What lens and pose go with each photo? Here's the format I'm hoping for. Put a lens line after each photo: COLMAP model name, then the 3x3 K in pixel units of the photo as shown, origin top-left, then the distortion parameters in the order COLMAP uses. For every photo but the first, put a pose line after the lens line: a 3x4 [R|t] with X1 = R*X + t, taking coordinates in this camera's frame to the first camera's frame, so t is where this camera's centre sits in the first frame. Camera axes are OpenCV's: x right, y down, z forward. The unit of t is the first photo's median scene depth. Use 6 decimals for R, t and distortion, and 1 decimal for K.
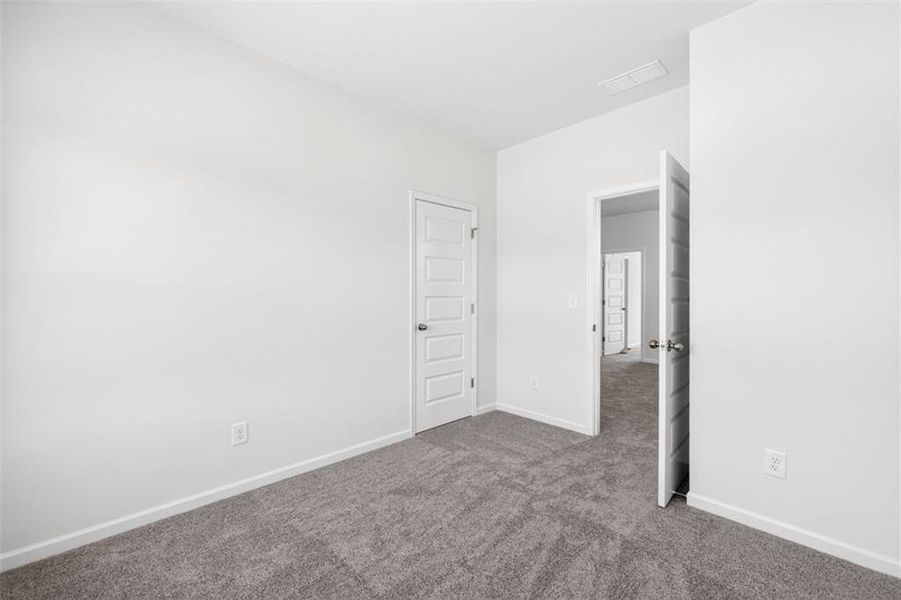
lens RADIAL K [[376.4, 0, 451.1], [0, 376.4, 296.9], [0, 0, 1]] dist [0.017207, -0.000487]
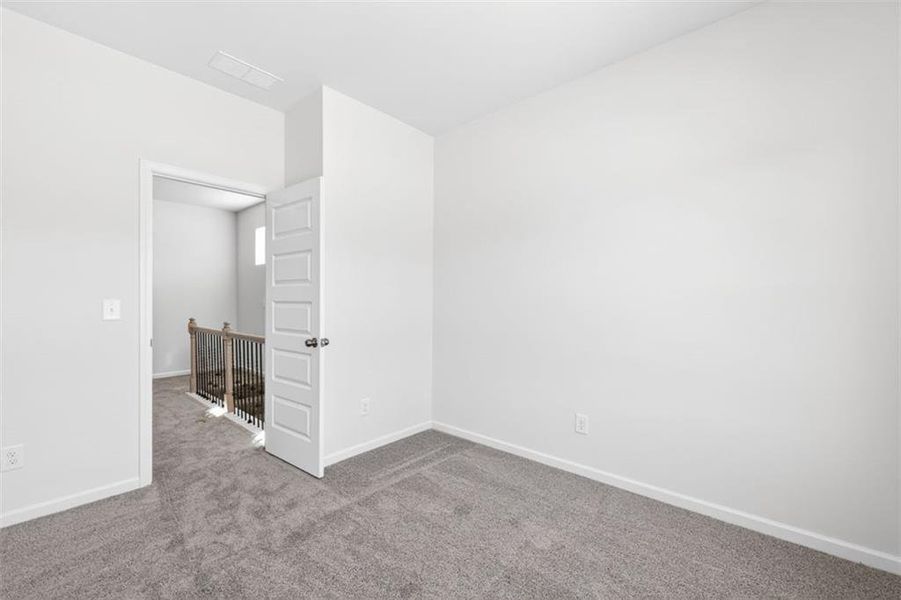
lens RADIAL K [[376.4, 0, 451.1], [0, 376.4, 296.9], [0, 0, 1]] dist [0.017207, -0.000487]
pose [[-0.066369, 0.011254, 0.997732, -0.556793], [0.004110, 0.999931, -0.011005, 0.002155], [-0.997787, 0.003370, -0.066410, 0.572431]]
